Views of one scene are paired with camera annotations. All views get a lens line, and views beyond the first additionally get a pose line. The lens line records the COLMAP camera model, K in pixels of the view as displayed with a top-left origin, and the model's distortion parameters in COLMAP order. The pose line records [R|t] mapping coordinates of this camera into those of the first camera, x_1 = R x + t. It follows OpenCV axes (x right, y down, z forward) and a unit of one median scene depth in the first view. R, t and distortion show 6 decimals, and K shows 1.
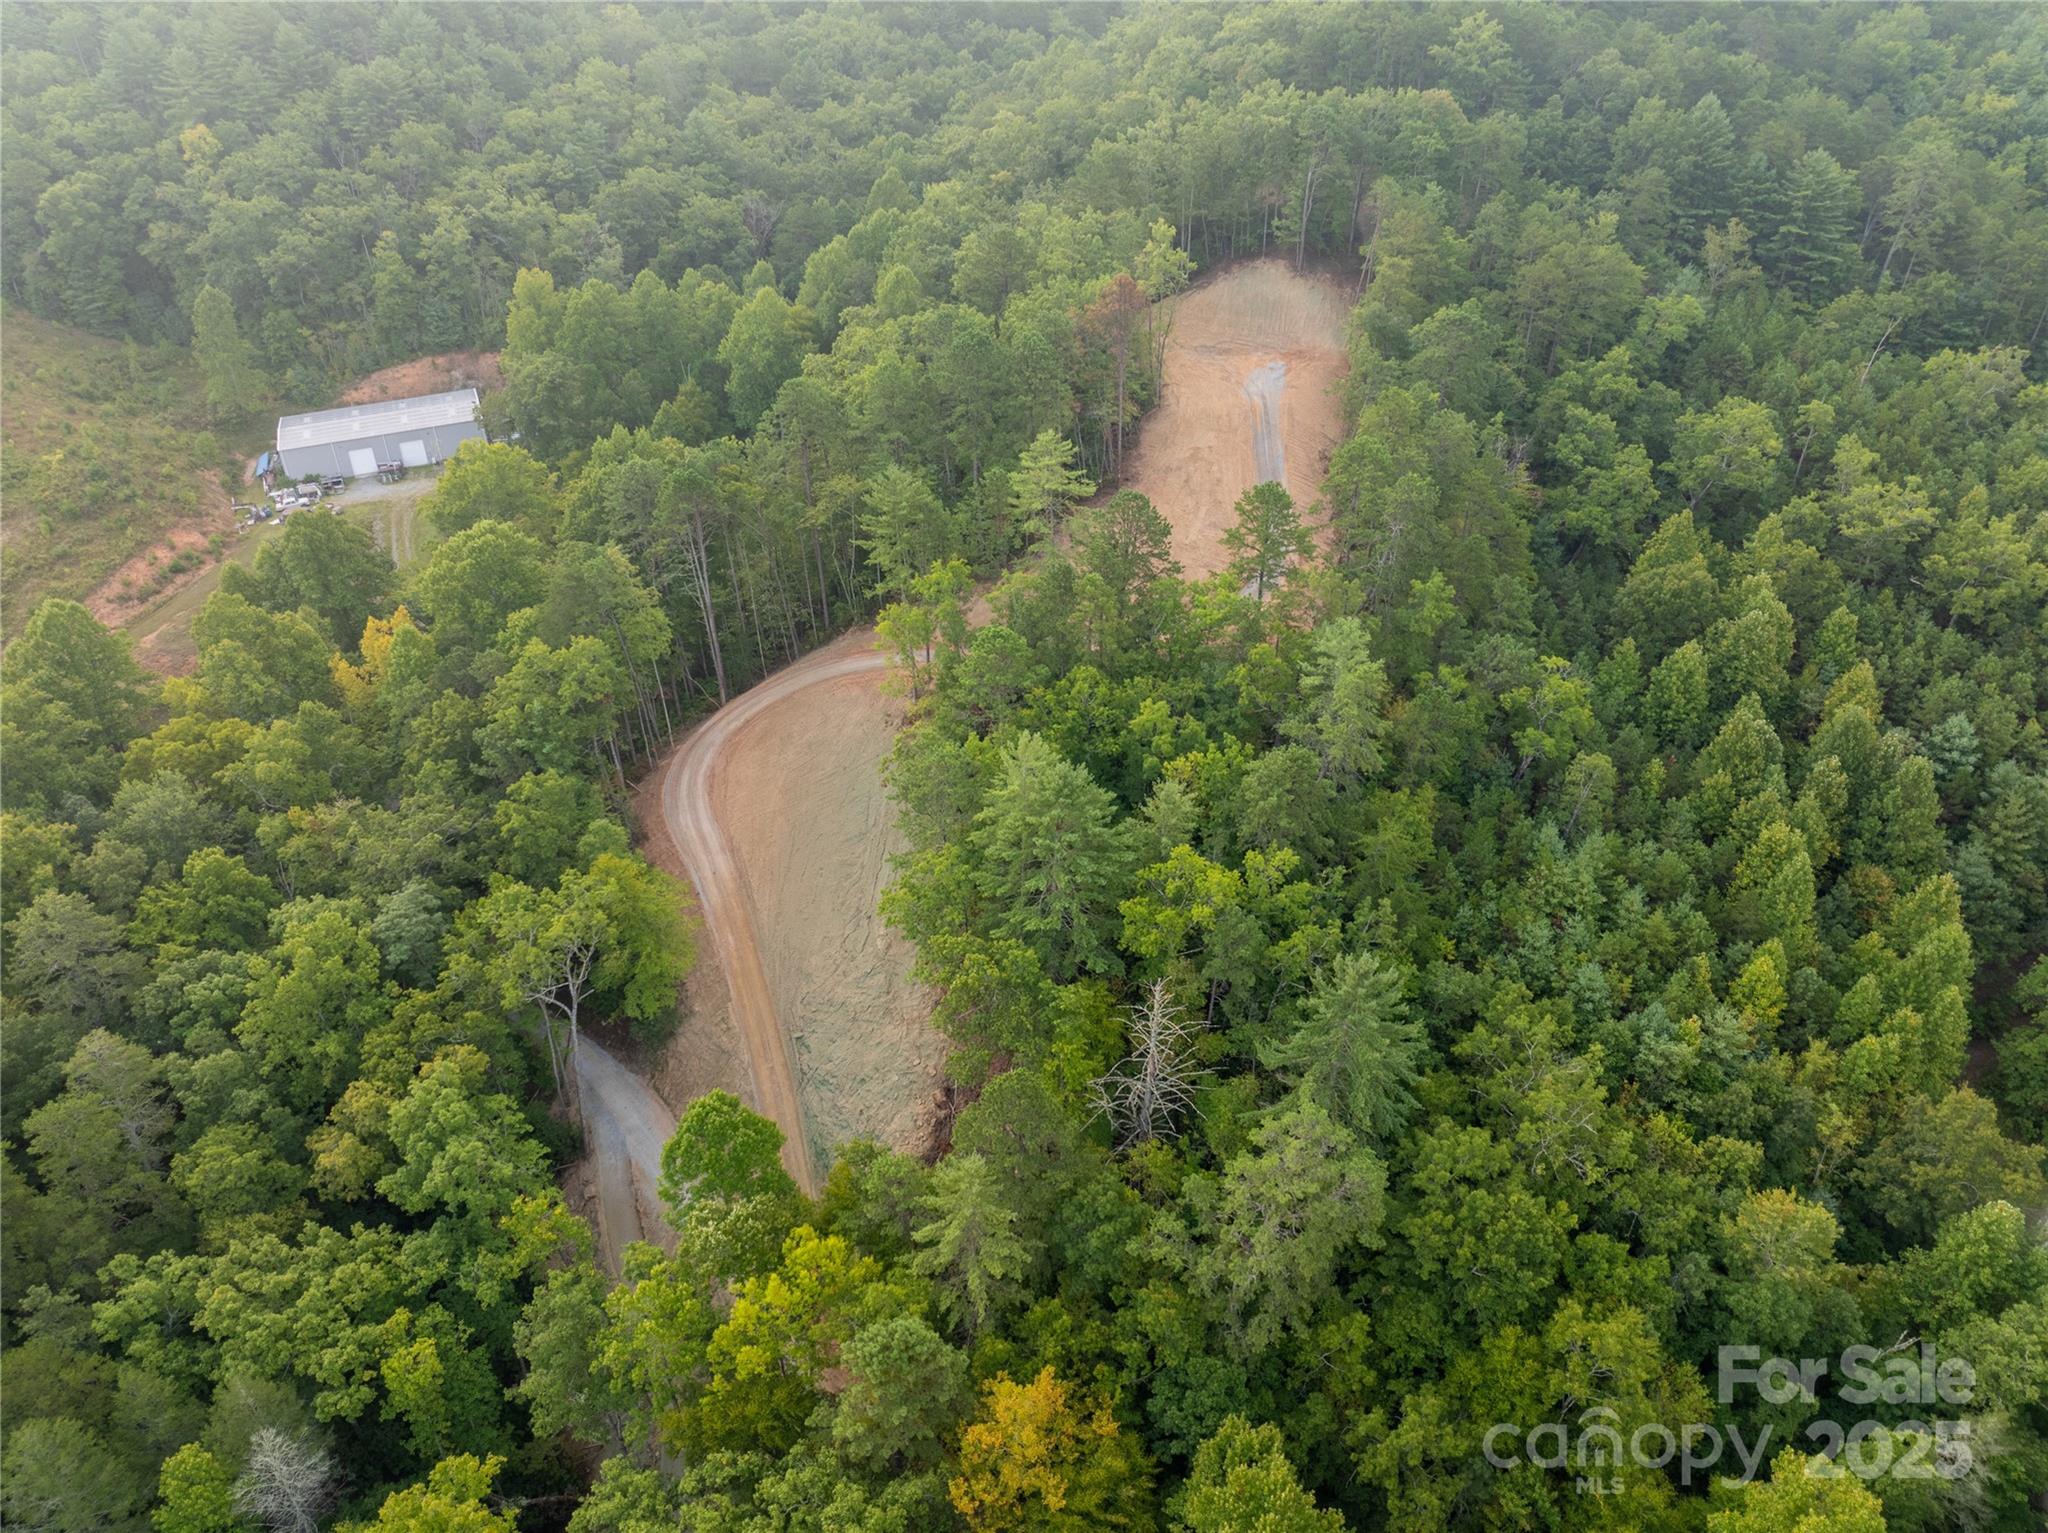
lens RADIAL K [[1455.9, 0, 1014.8], [0, 1455.9, 754.5], [0, 0, 1]] dist [-0.039161, 0.011724]
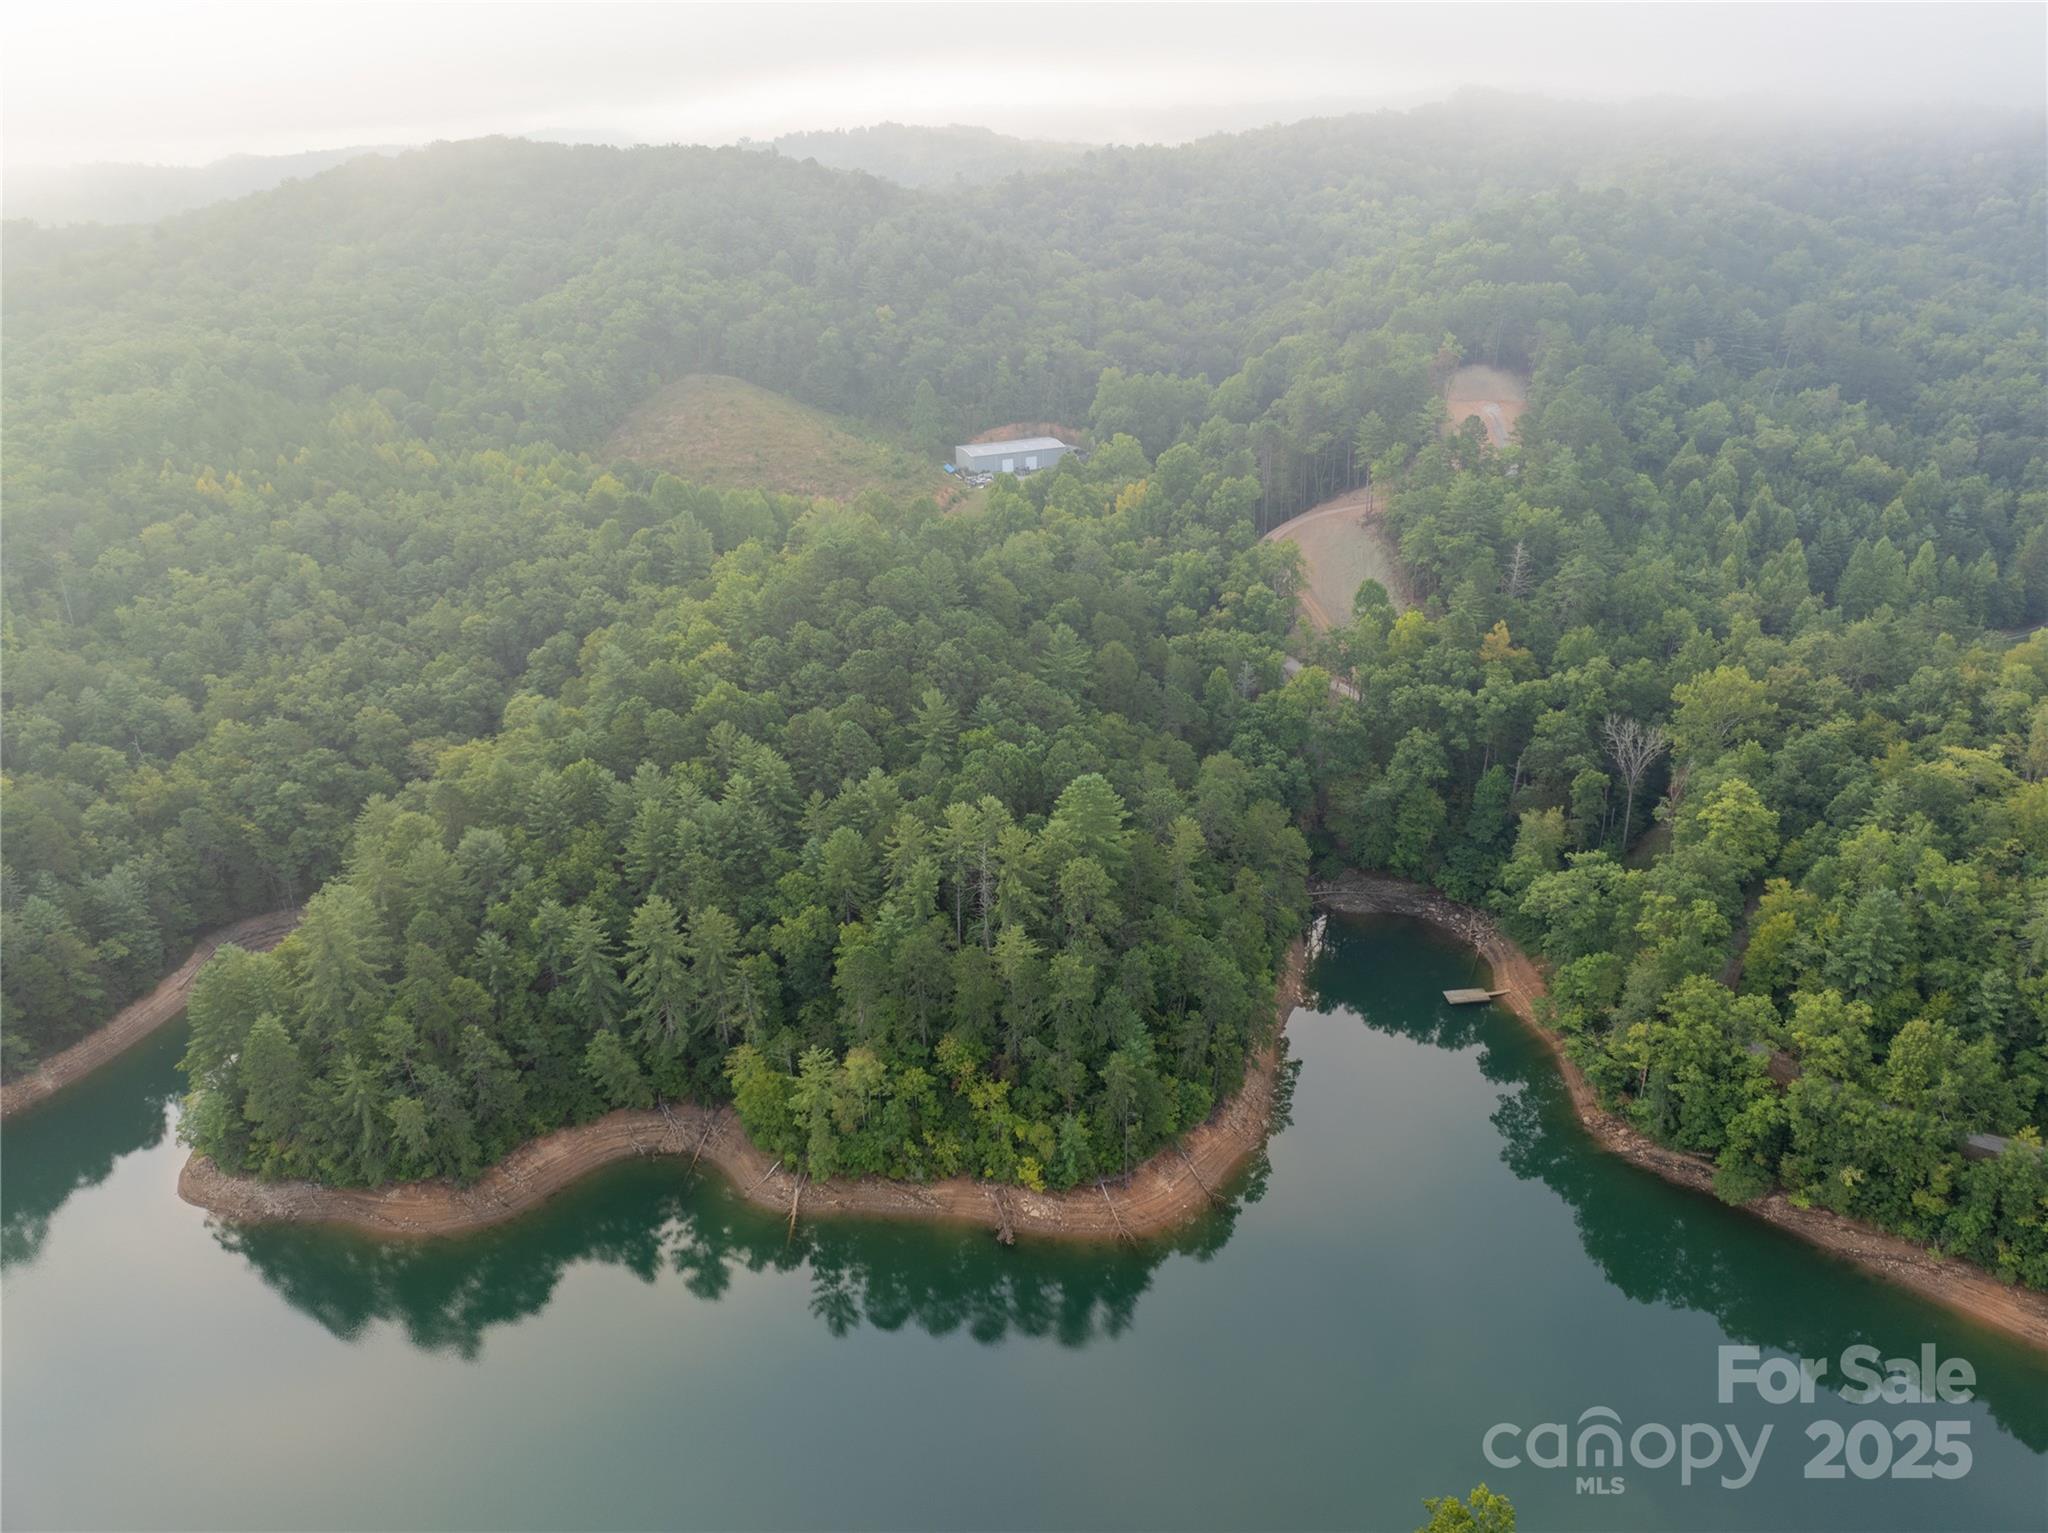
lens RADIAL K [[1455.9, 0, 1031.7], [0, 1455.9, 760.0], [0, 0, 1]] dist [-0.039161, 0.011724]
pose [[0.999918, 0.003569, -0.012331, -0.476290], [-0.005464, 0.987548, -0.157221, 0.591392], [0.011616, 0.157276, 0.987486, -1.029149]]
